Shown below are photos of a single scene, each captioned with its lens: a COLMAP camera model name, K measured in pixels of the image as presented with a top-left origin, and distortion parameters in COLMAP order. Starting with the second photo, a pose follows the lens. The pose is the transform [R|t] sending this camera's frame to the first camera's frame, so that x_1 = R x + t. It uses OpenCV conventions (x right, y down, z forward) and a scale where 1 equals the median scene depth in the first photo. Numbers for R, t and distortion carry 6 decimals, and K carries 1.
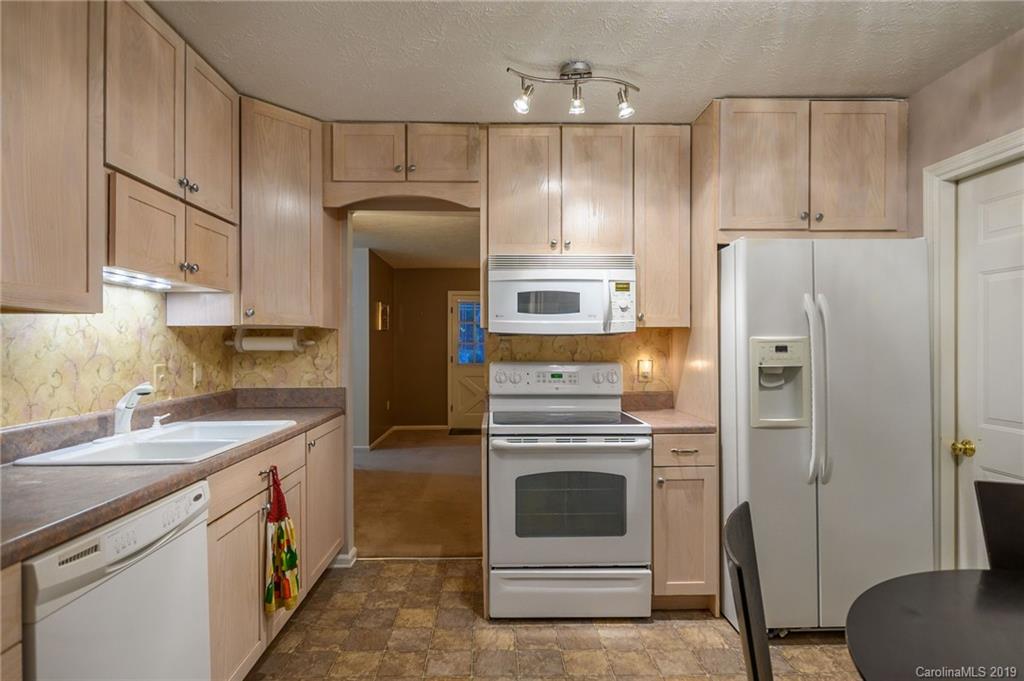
lens RADIAL K [[532.3, 0, 512.9], [0, 532.3, 342.2], [0, 0, 1]] dist [0.002836, -0.000508]
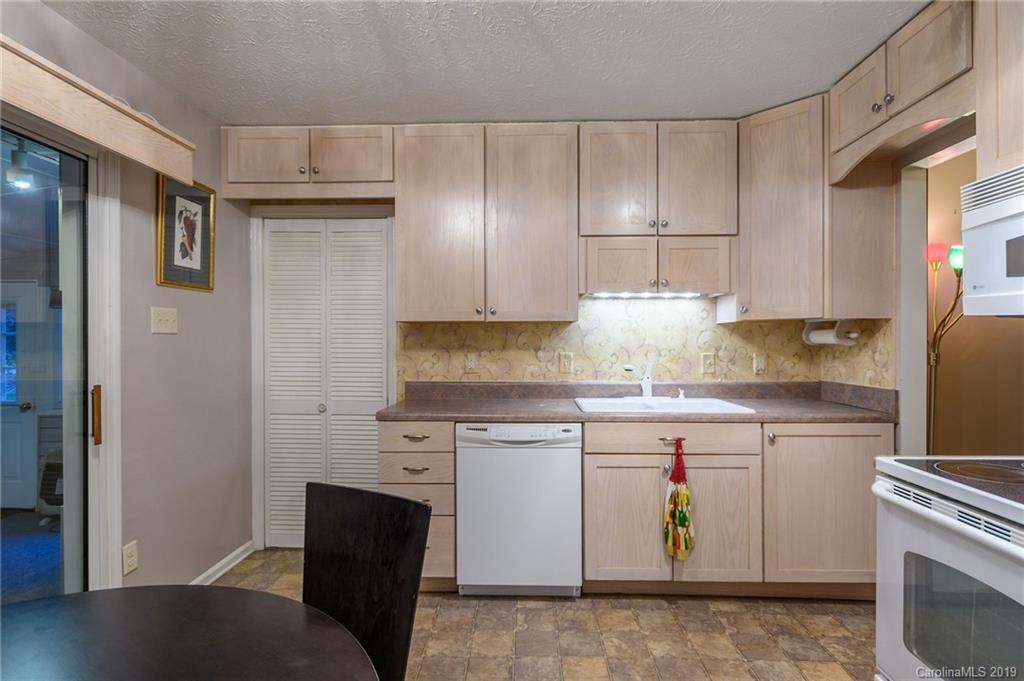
lens RADIAL K [[532.3, 0, 514.0], [0, 532.3, 341.3], [0, 0, 1]] dist [0.002836, -0.000508]
pose [[-0.077970, 0.003422, -0.996950, 0.660555], [0.007914, 0.999965, 0.002814, 0.004862], [0.996924, -0.007671, -0.077994, 0.599156]]
